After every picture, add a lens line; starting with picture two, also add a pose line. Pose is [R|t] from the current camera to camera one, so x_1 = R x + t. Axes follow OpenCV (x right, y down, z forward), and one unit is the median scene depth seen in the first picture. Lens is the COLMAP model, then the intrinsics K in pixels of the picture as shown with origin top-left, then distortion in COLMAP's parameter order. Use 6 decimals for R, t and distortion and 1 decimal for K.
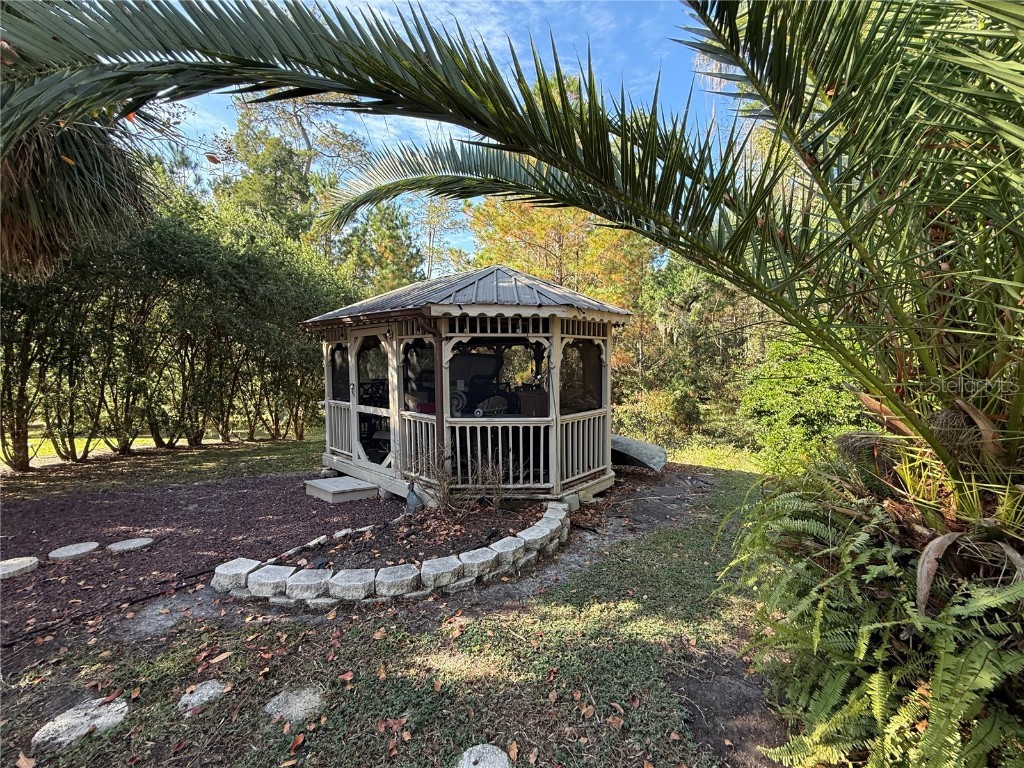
lens RADIAL K [[403.9, 0, 510.3], [0, 403.9, 381.2], [0, 0, 1]] dist [0.001194, 0.000064]
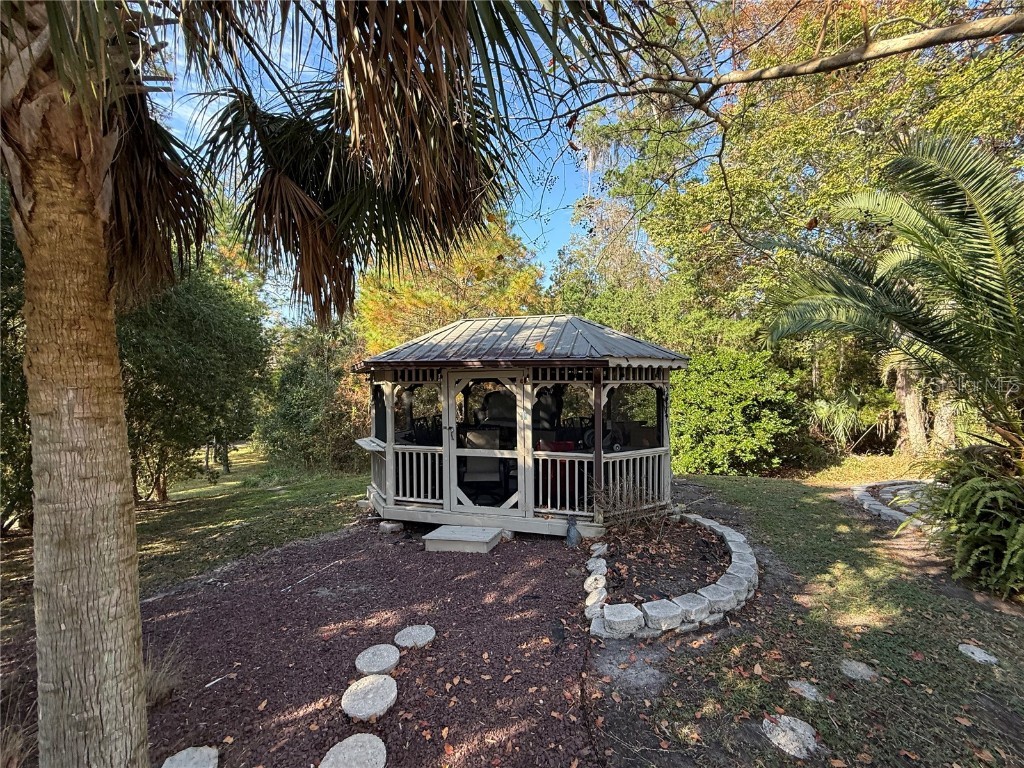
lens RADIAL K [[407.7, 0, 509.5], [0, 407.7, 383.9], [0, 0, 1]] dist [-0.000290, -0.000028]
pose [[0.866616, 0.007587, 0.498917, -0.934395], [0.010920, 0.999357, -0.034165, -0.069365], [-0.498856, 0.035056, 0.865976, 0.131088]]
